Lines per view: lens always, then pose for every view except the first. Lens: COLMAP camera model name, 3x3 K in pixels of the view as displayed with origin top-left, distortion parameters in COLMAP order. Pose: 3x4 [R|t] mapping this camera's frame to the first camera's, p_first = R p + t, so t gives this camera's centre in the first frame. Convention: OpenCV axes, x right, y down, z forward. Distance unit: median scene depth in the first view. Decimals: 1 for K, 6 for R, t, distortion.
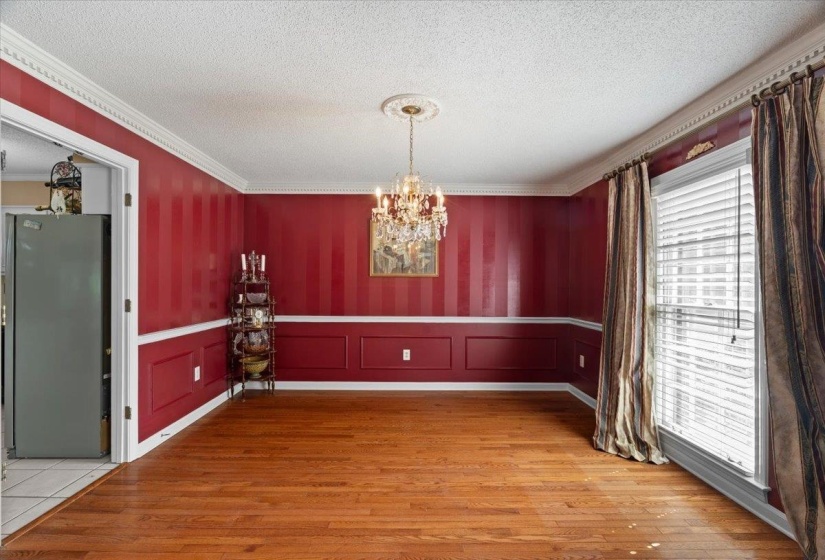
lens RADIAL K [[372.0, 0, 407.6], [0, 372.0, 283.3], [0, 0, 1]] dist [-0.008746, 0.001771]
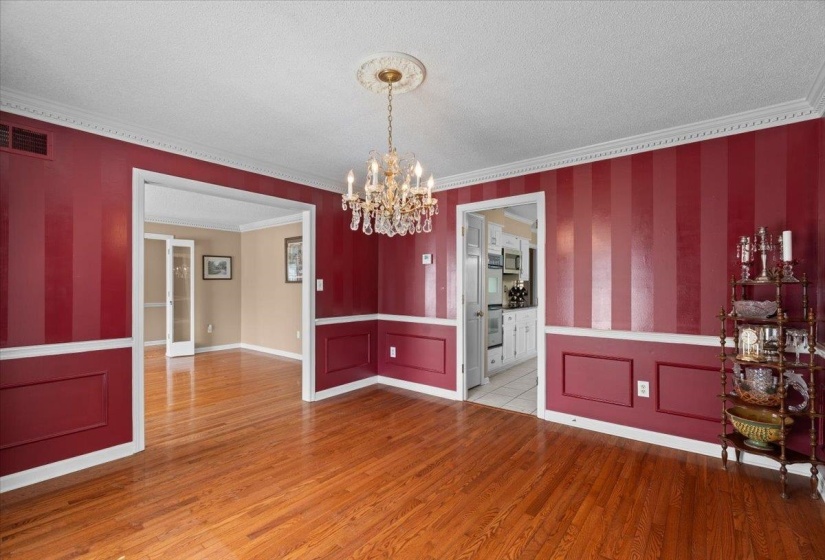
lens RADIAL K [[372.0, 0, 407.8], [0, 372.0, 286.4], [0, 0, 1]] dist [-0.008746, 0.001771]
pose [[-0.634958, -0.003373, -0.772539, 0.585625], [0.000971, 0.999986, -0.005164, 0.009762], [0.772546, -0.004029, -0.634946, 1.459934]]
